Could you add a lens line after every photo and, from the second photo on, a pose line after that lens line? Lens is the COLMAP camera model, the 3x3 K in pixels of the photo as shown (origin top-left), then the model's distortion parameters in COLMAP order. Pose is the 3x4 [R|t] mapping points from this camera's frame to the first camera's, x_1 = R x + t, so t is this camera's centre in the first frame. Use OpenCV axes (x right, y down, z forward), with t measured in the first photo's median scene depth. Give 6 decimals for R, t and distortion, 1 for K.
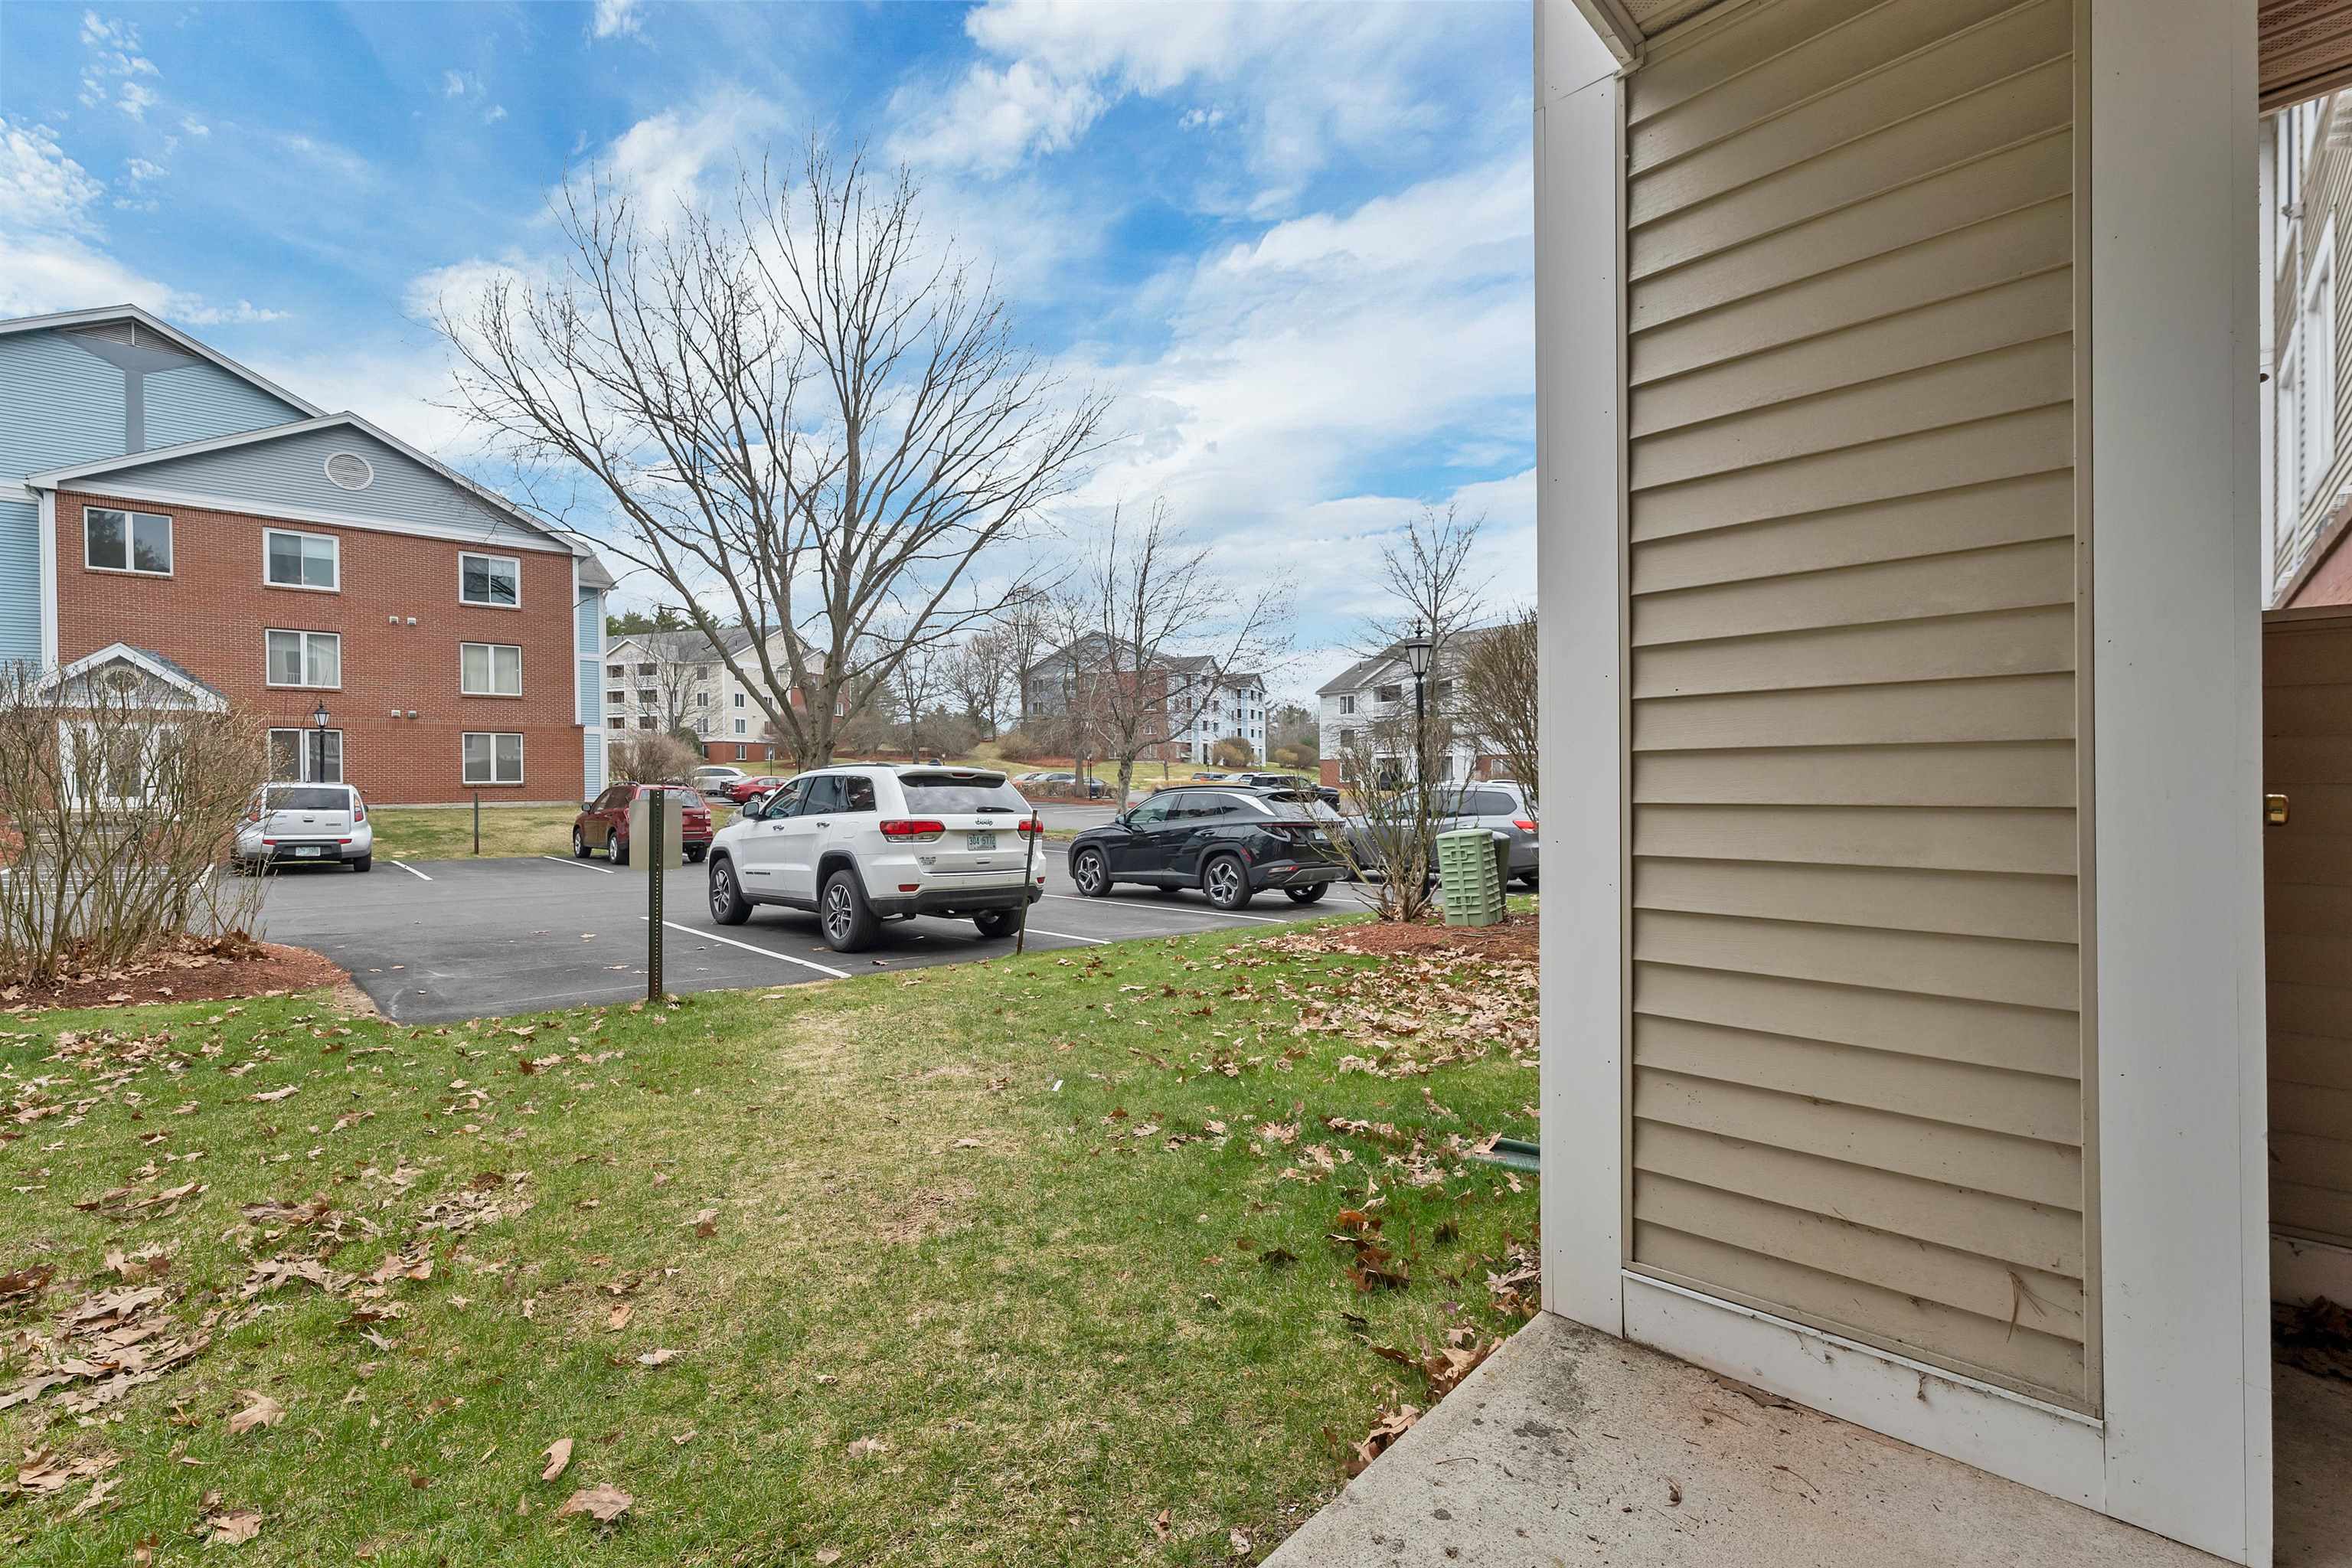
lens RADIAL K [[988.1, 0, 1176.0], [0, 988.1, 784.0], [0, 0, 1]] dist [0.000510, 0.000279]
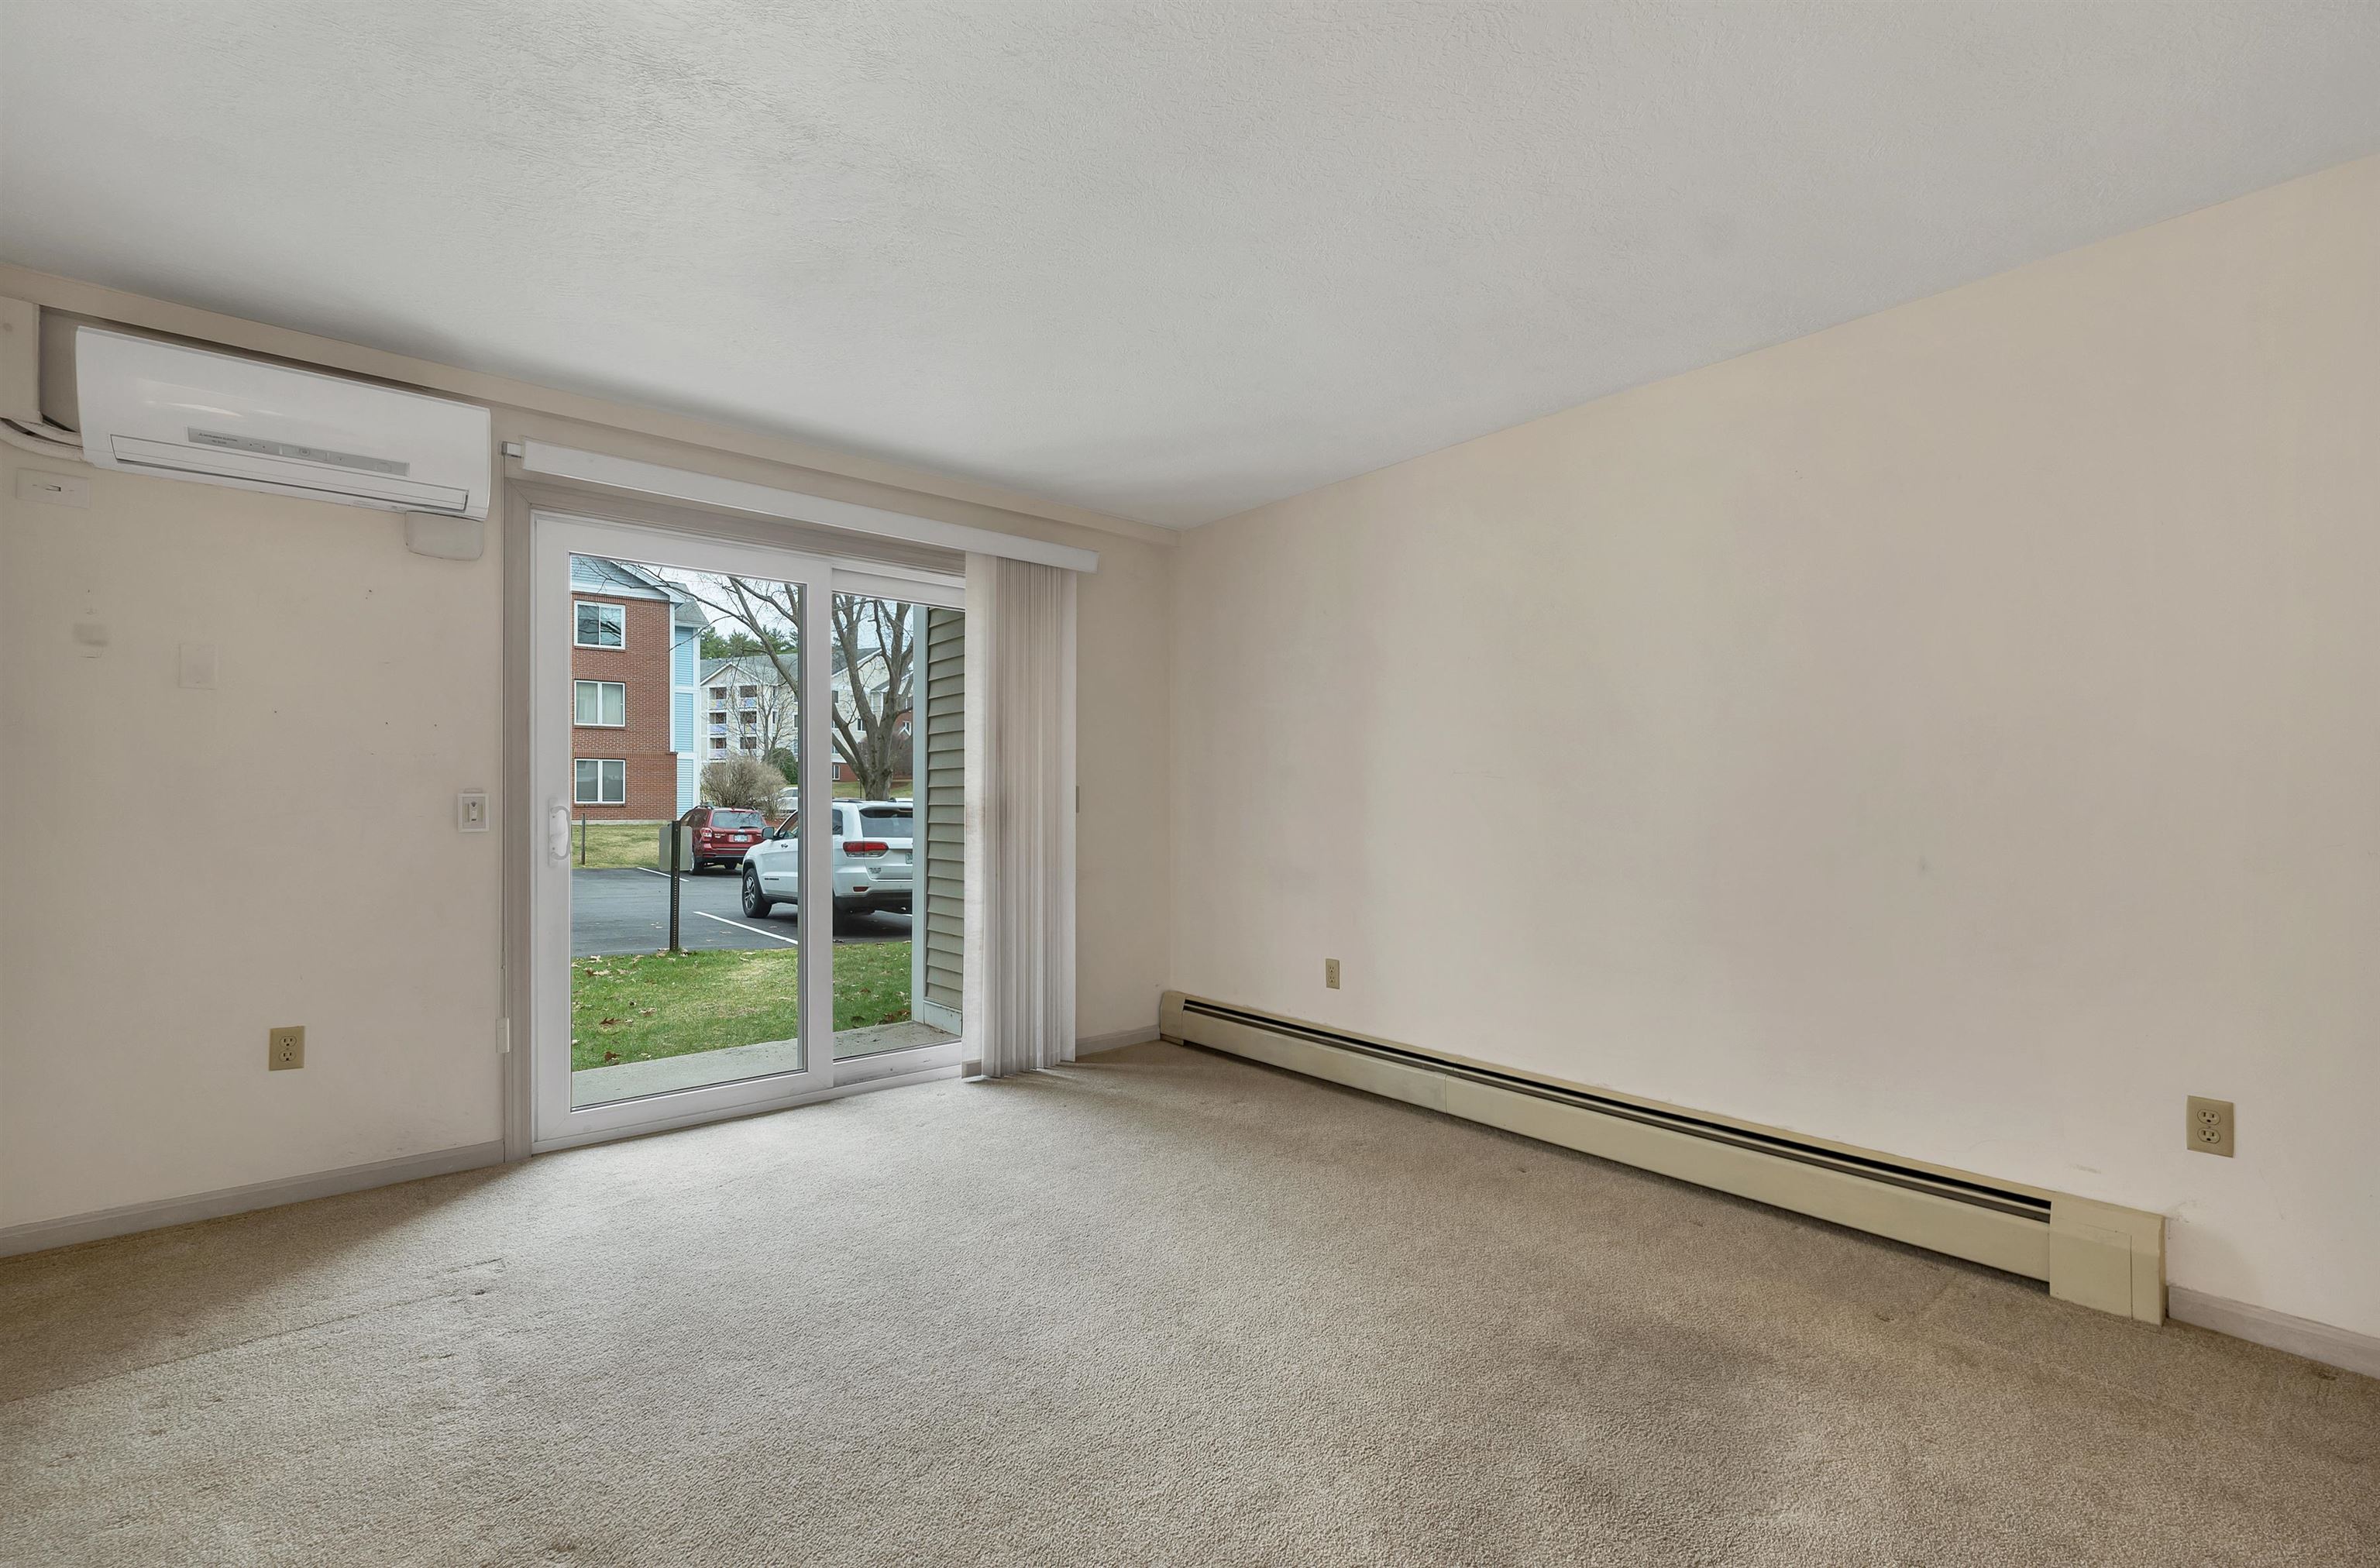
lens RADIAL K [[1024.0, 0, 1193.2], [0, 1024.0, 797.5], [0, 0, 1]] dist [-0.002413, -0.000407]
pose [[0.996391, 0.010579, -0.084218, 0.273054], [-0.011341, 0.999899, -0.008583, -0.016352], [0.084118, 0.009508, 0.996410, -0.356542]]
